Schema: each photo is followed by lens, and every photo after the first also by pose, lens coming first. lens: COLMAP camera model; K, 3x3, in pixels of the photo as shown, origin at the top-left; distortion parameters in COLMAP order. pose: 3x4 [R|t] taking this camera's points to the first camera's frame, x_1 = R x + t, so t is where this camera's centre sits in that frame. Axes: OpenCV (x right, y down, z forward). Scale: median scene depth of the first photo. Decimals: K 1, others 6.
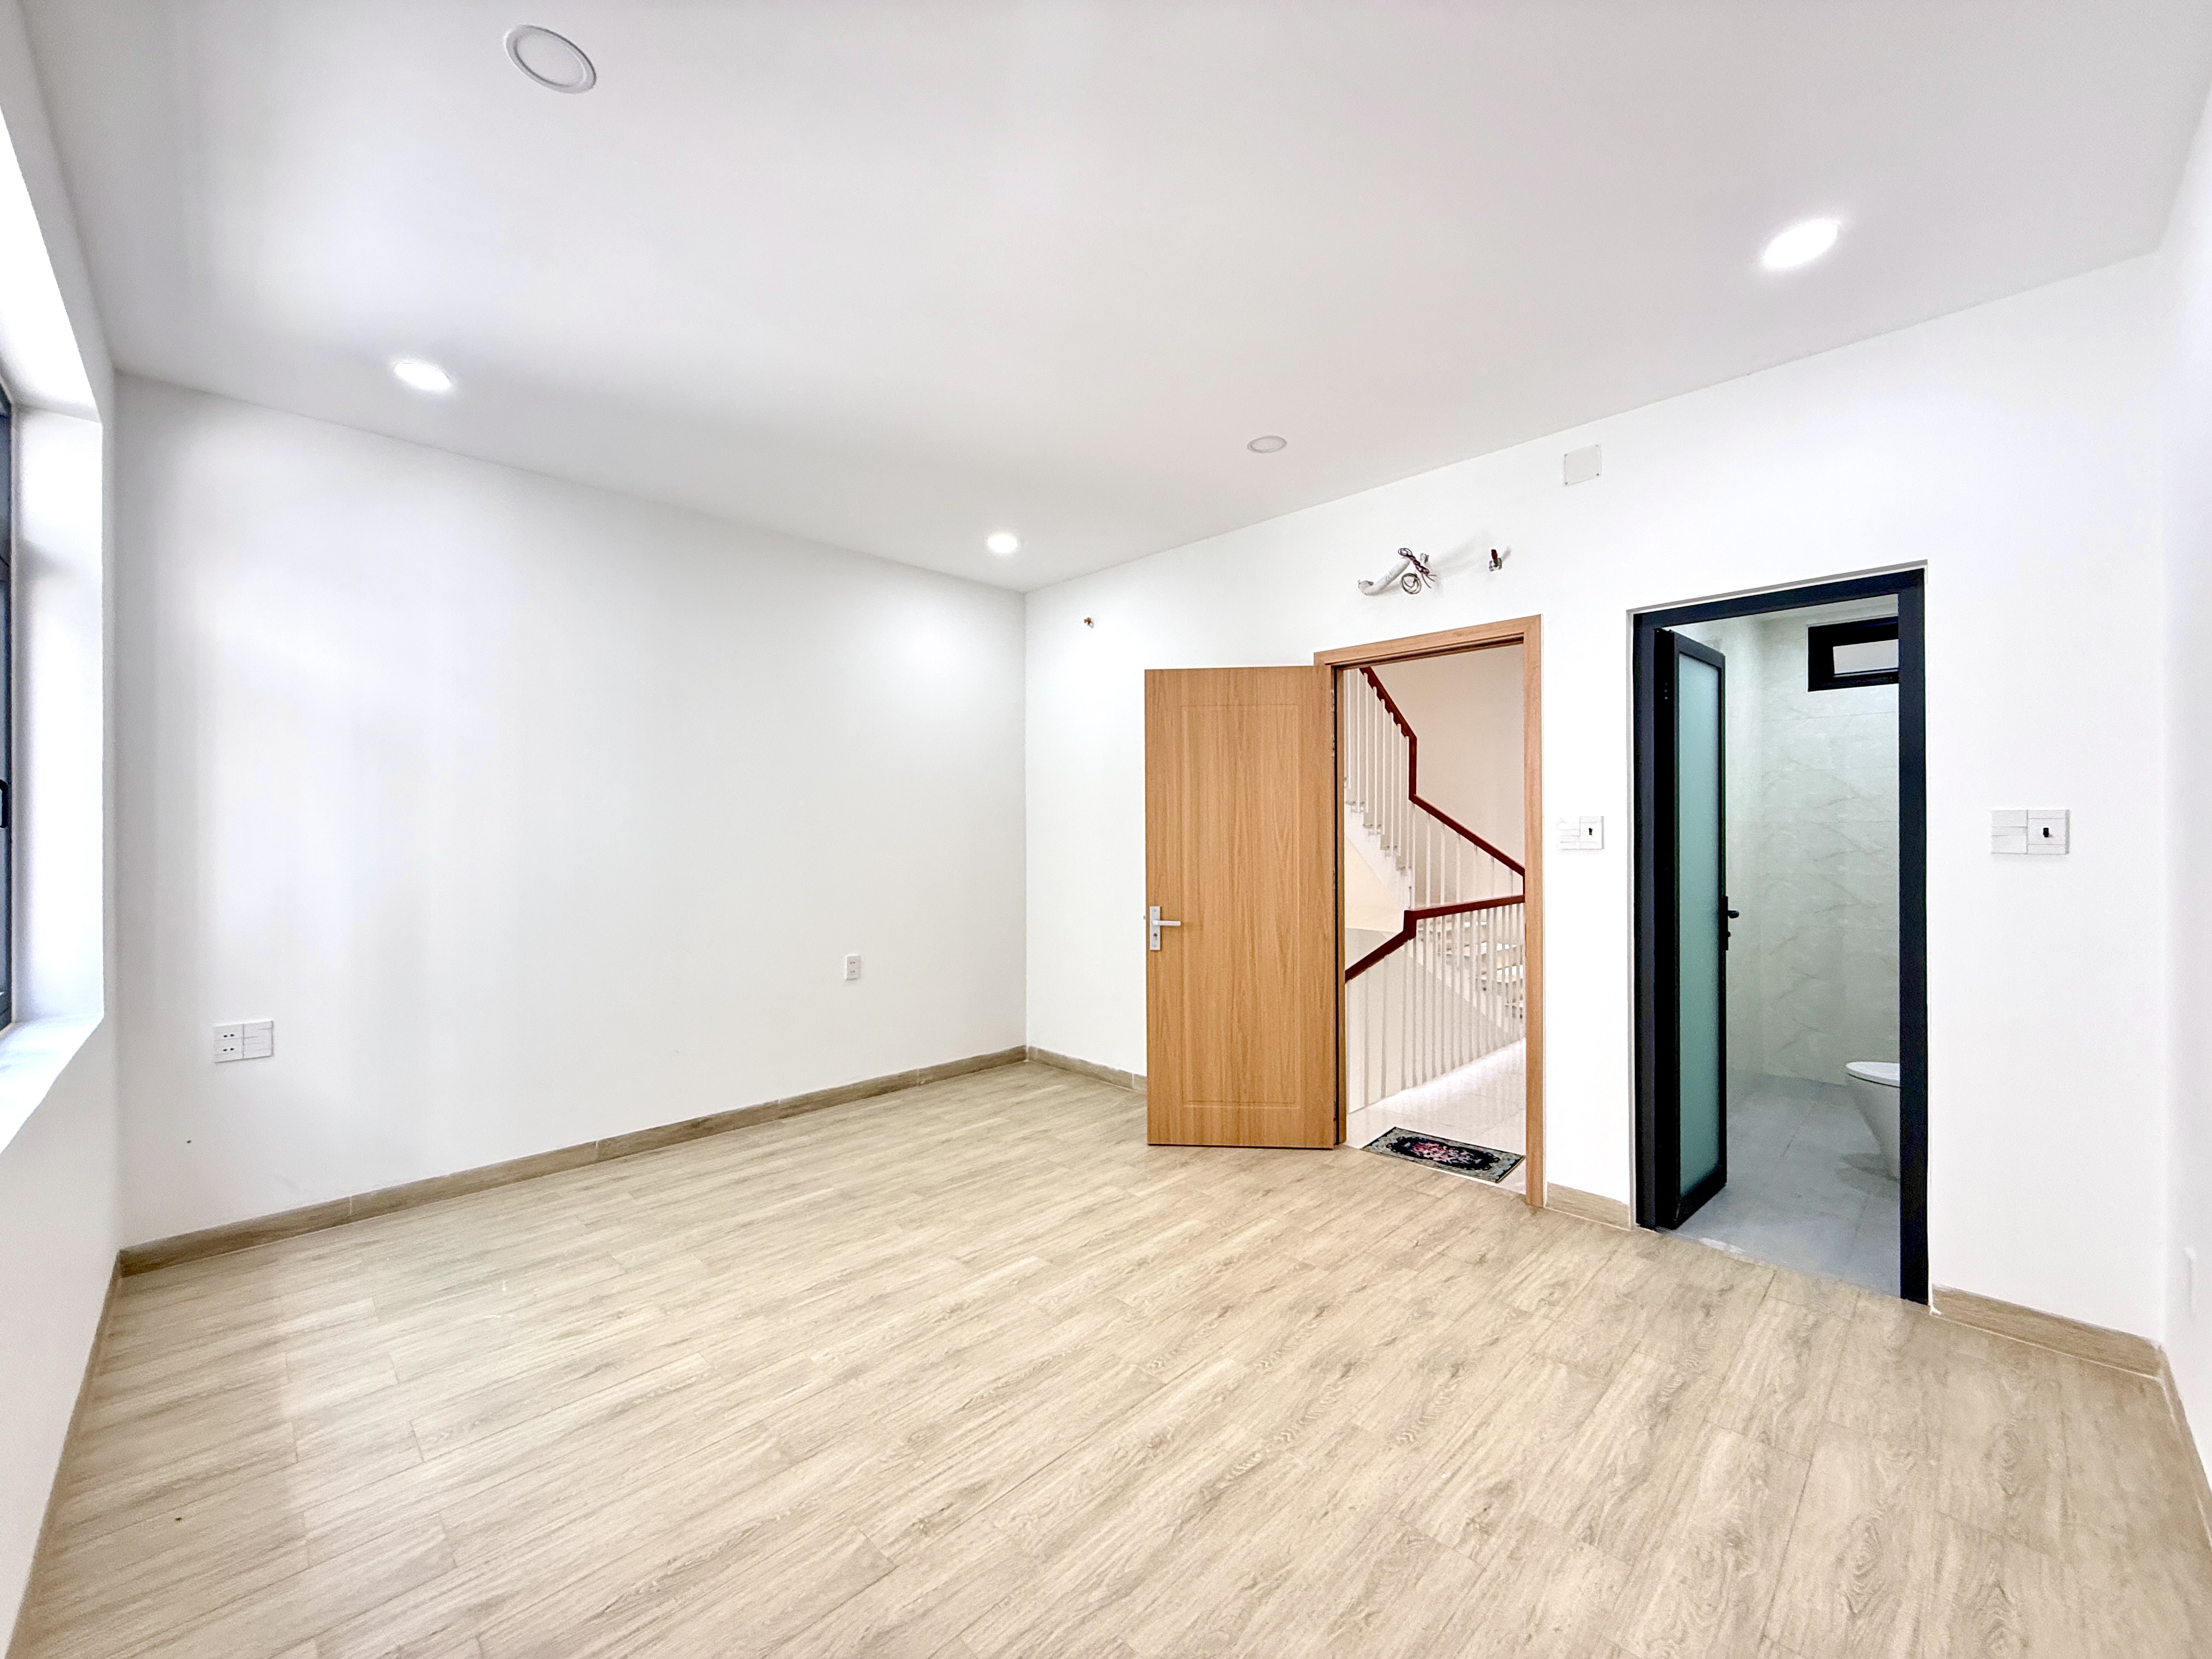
lens RADIAL K [[881.3, 0, 1086.4], [0, 881.3, 834.0], [0, 0, 1]] dist [0.000451, -0.000268]
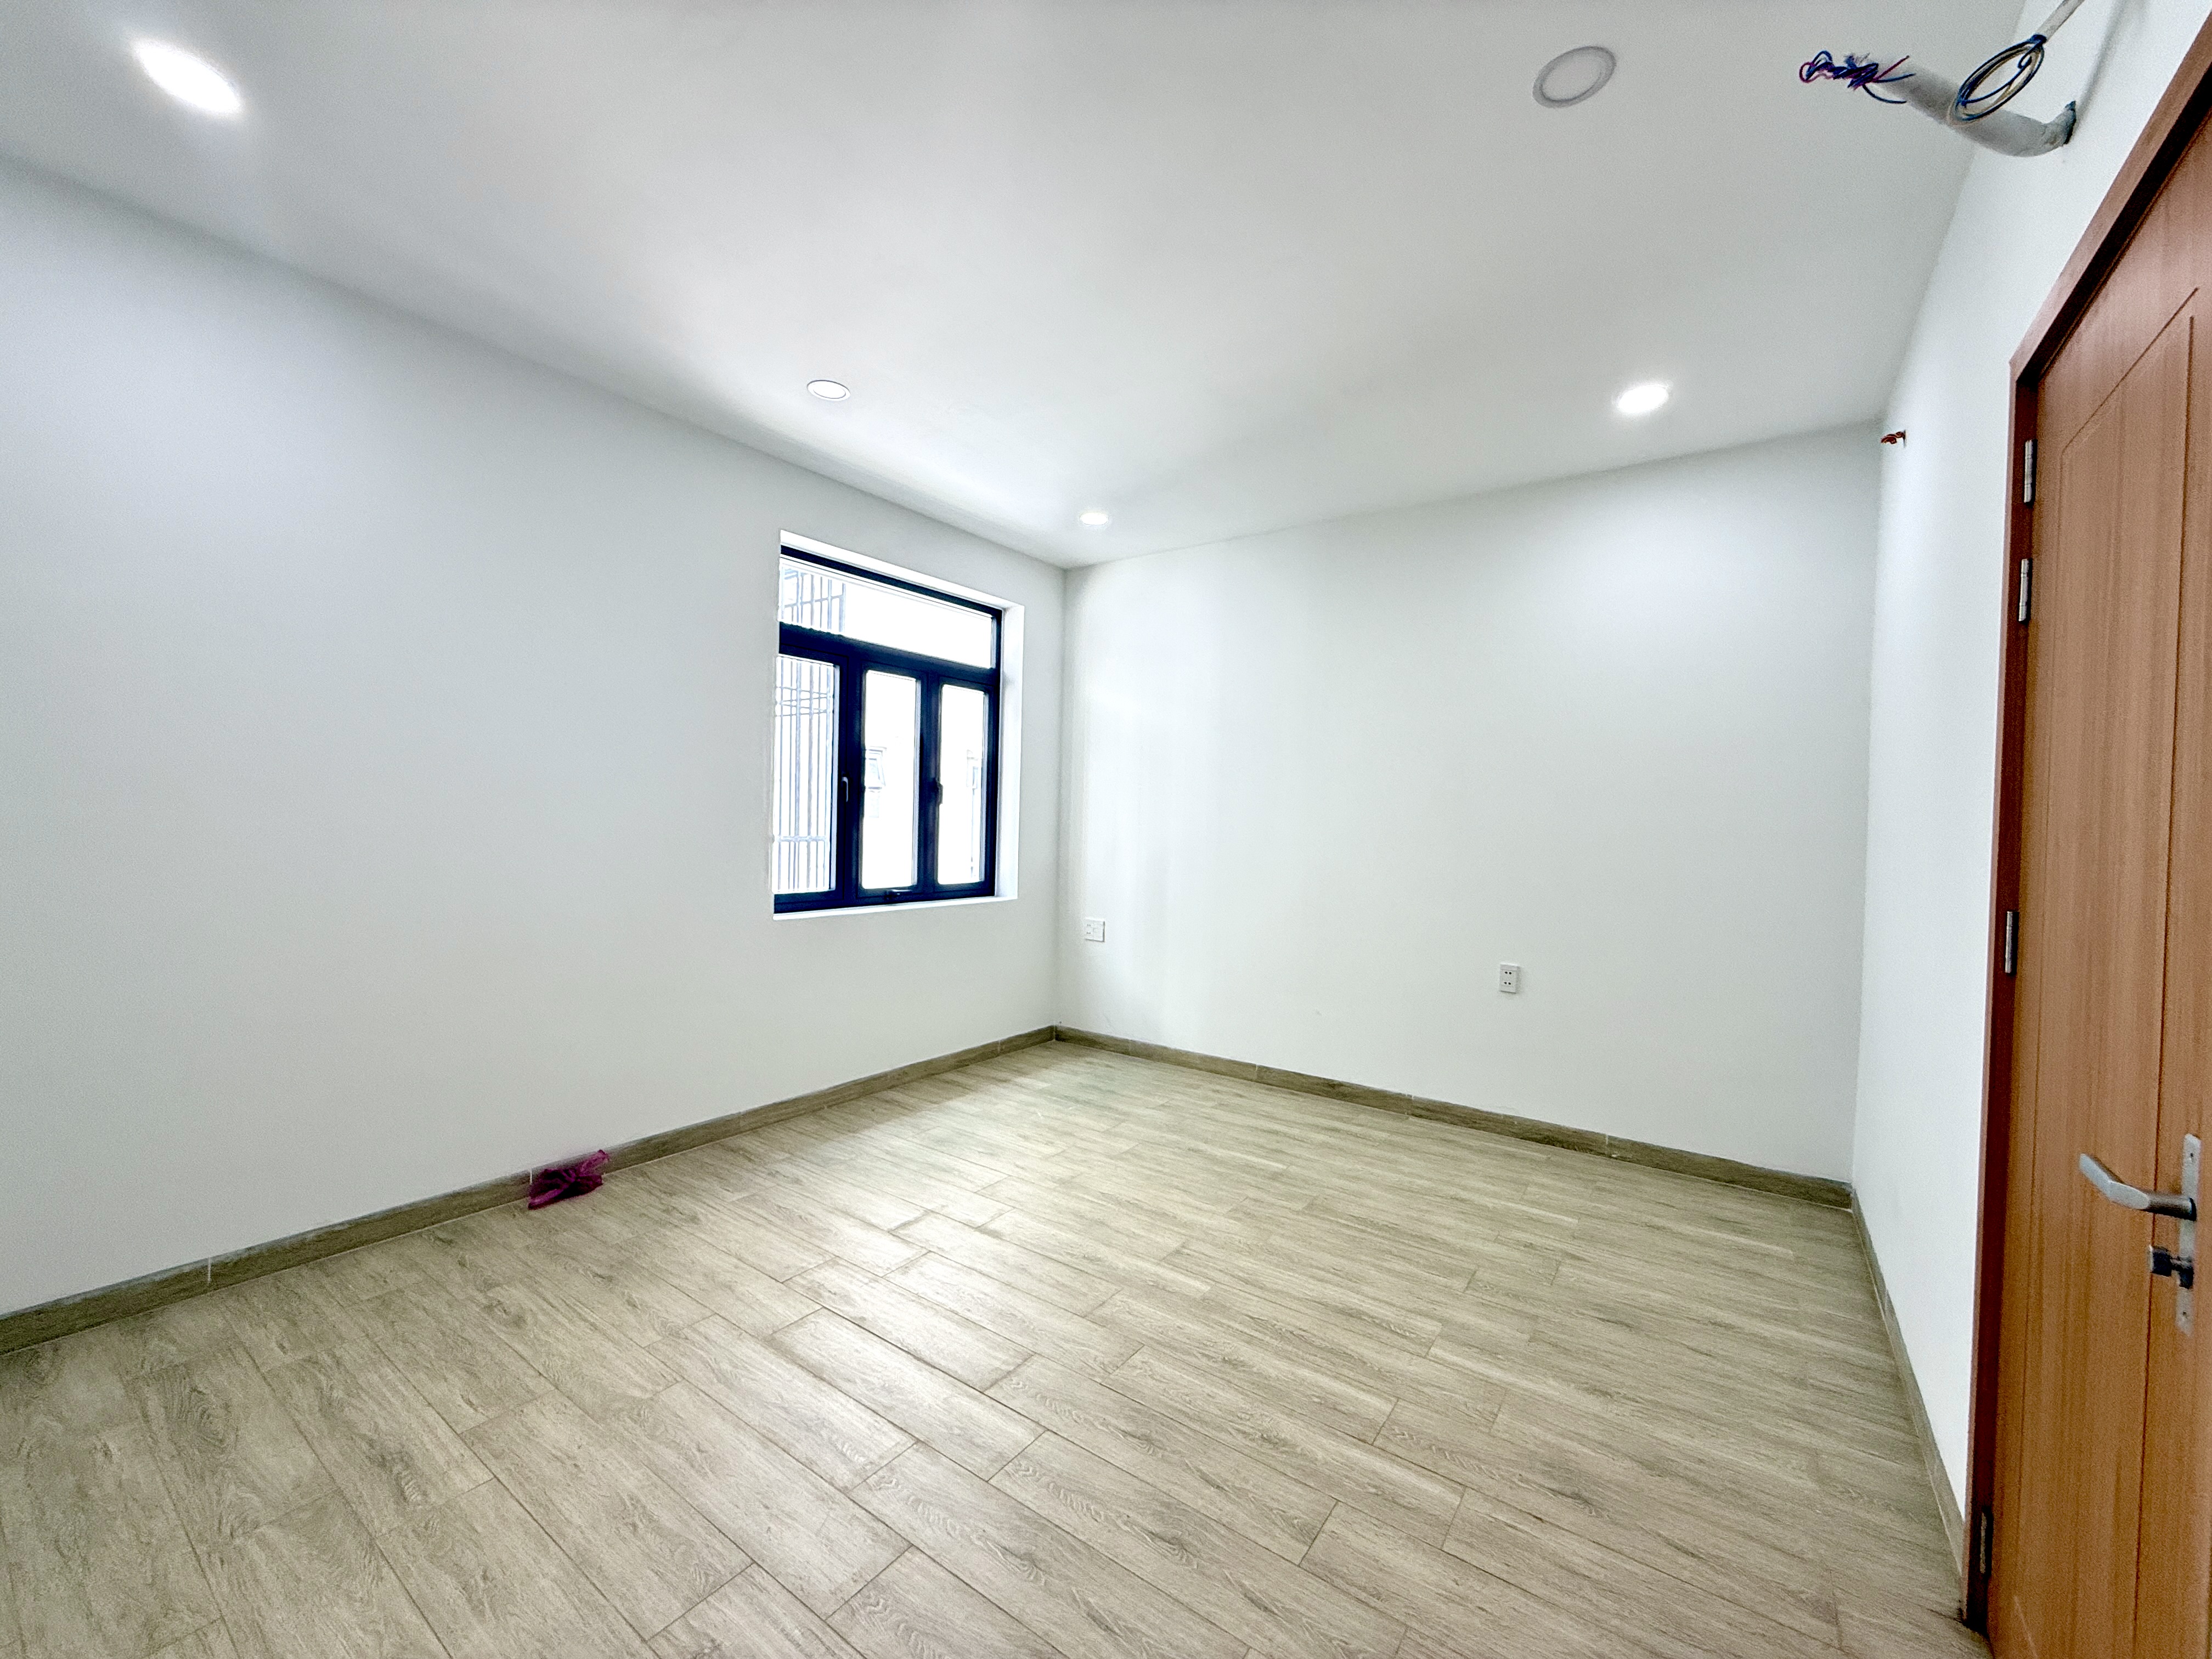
lens RADIAL K [[881.3, 0, 1103.3], [0, 881.3, 828.3], [0, 0, 1]] dist [0.000451, -0.000268]
pose [[0.170958, 0.017906, -0.985116, 0.652904], [-0.027118, 0.999542, 0.013462, 0.009668], [0.984905, 0.024413, 0.171366, 0.612072]]
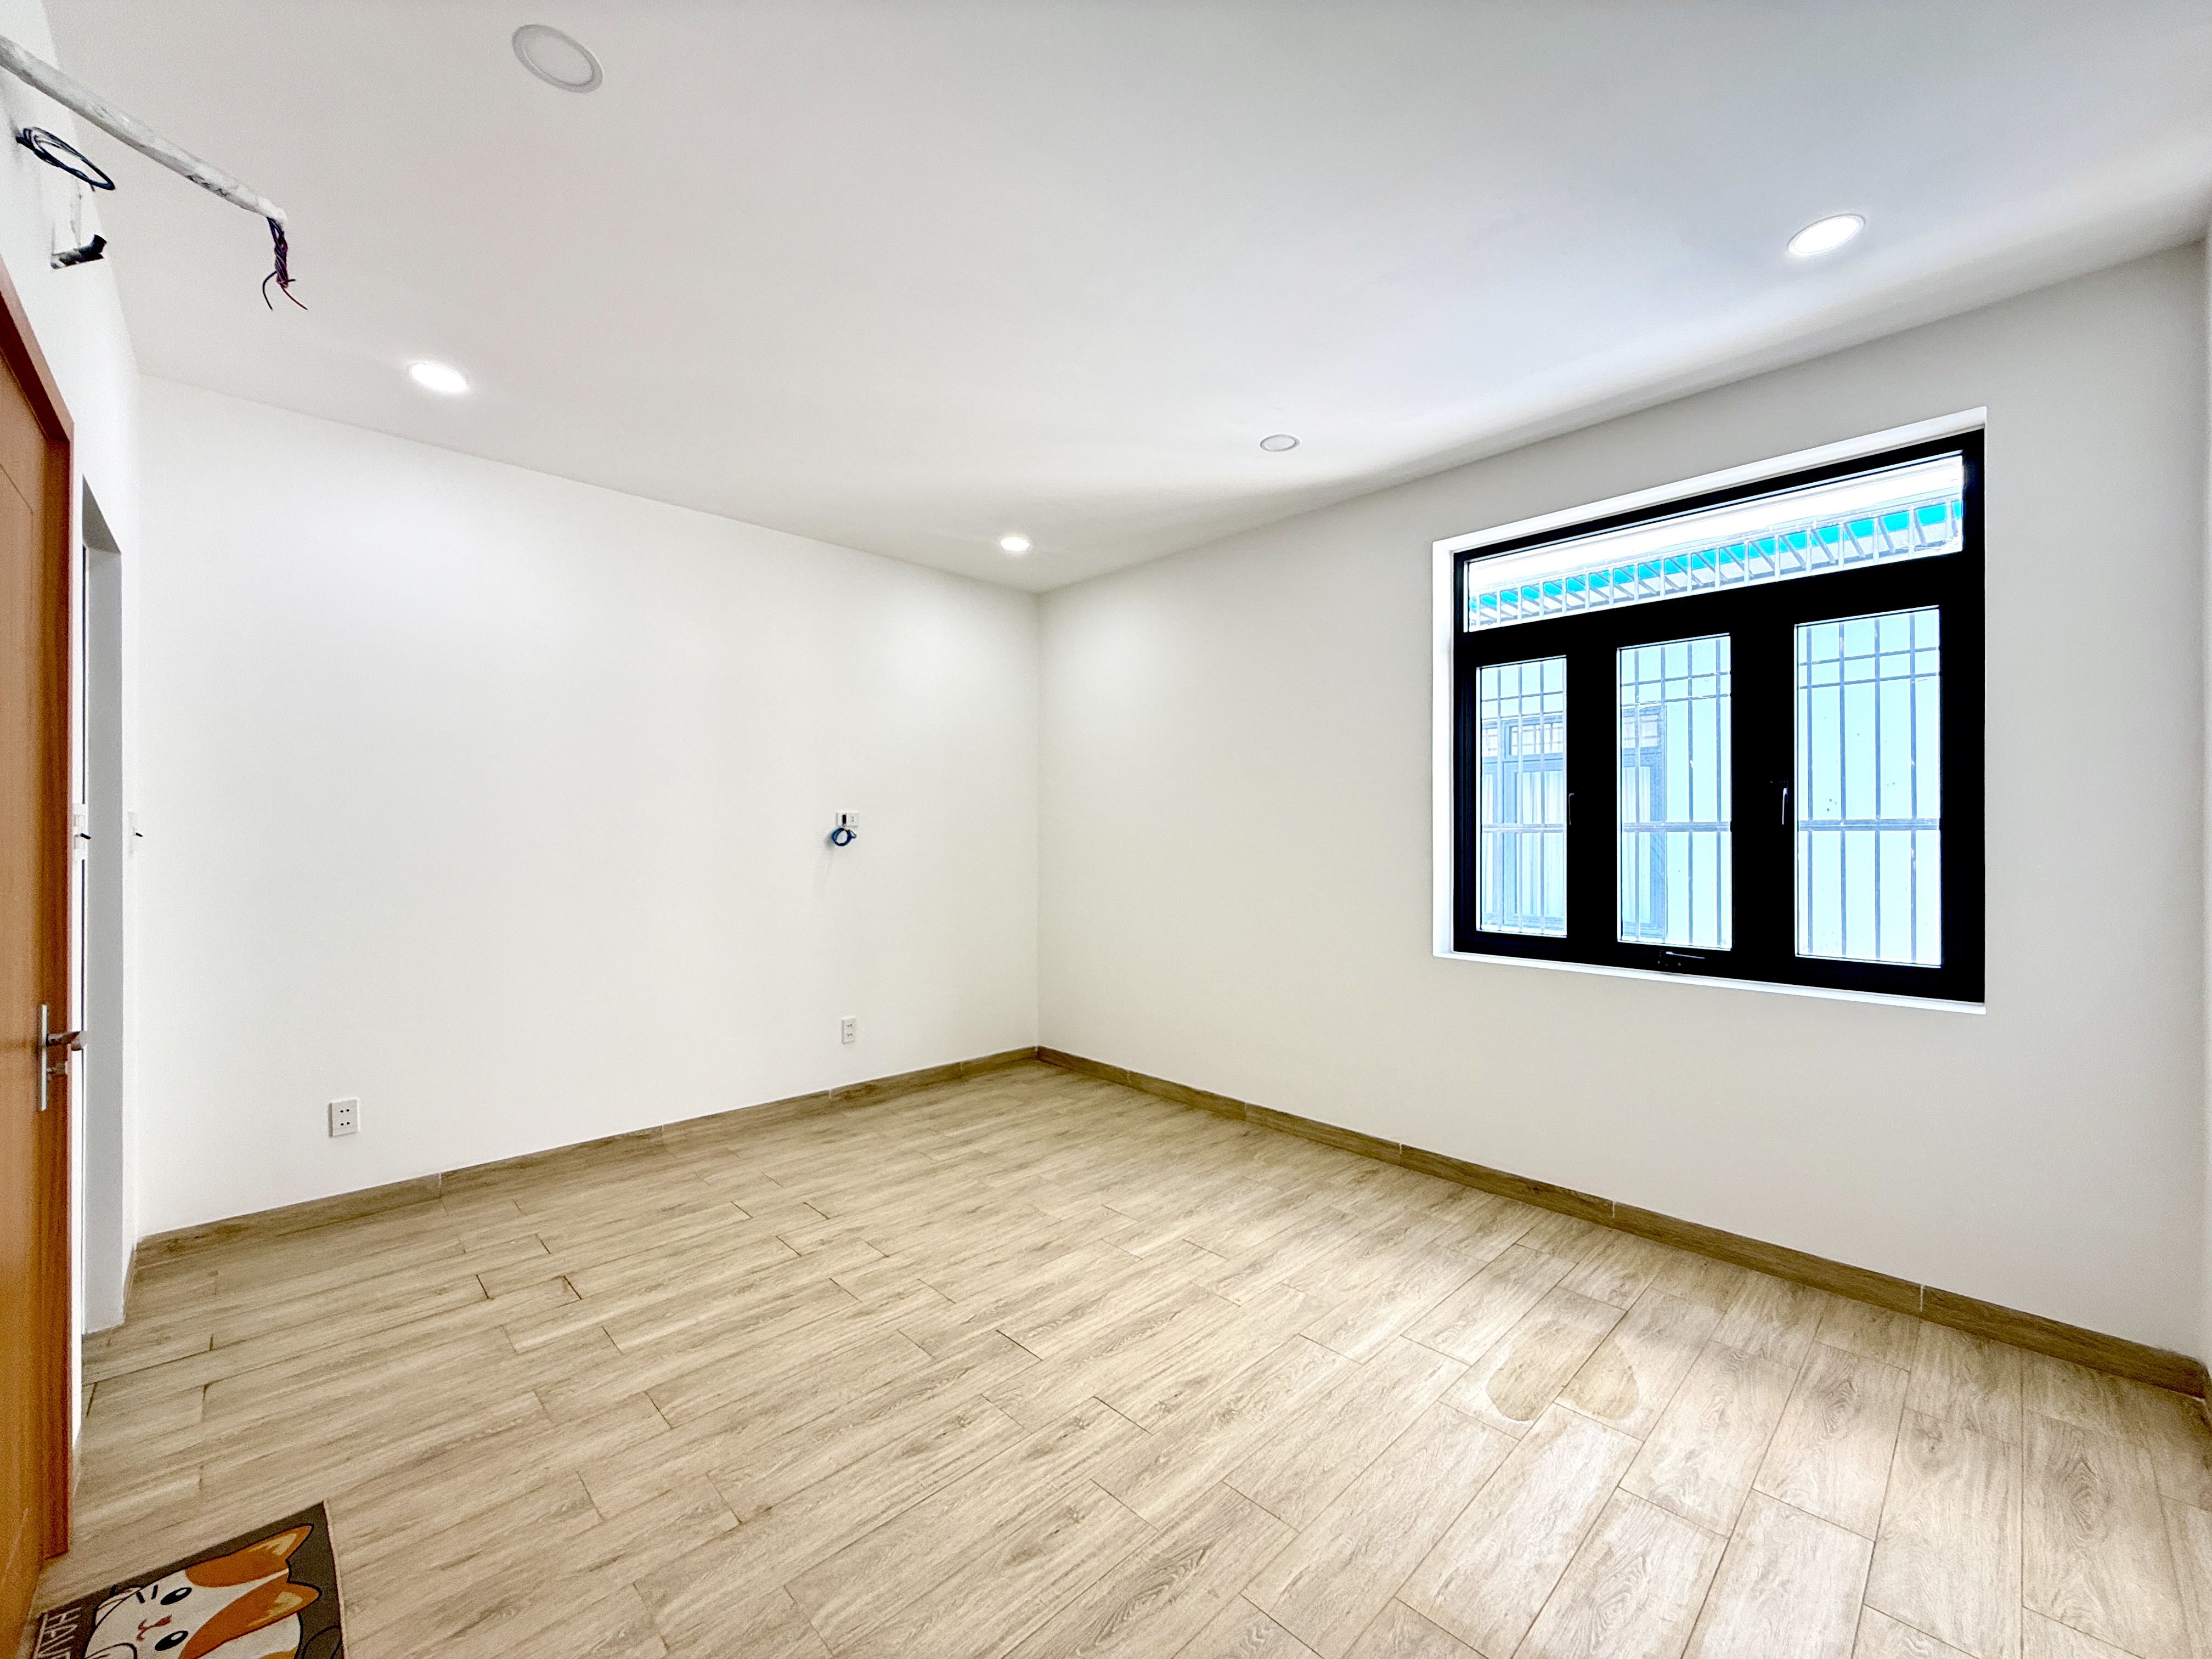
lens RADIAL K [[881.3, 0, 1113.3], [0, 881.3, 833.9], [0, 0, 1]] dist [0.000451, -0.000268]
pose [[-0.999869, 0.004165, -0.015634, -0.259404], [0.004072, 0.999974, 0.005953, -0.001773], [0.015659, 0.005889, -0.999860, 1.597342]]
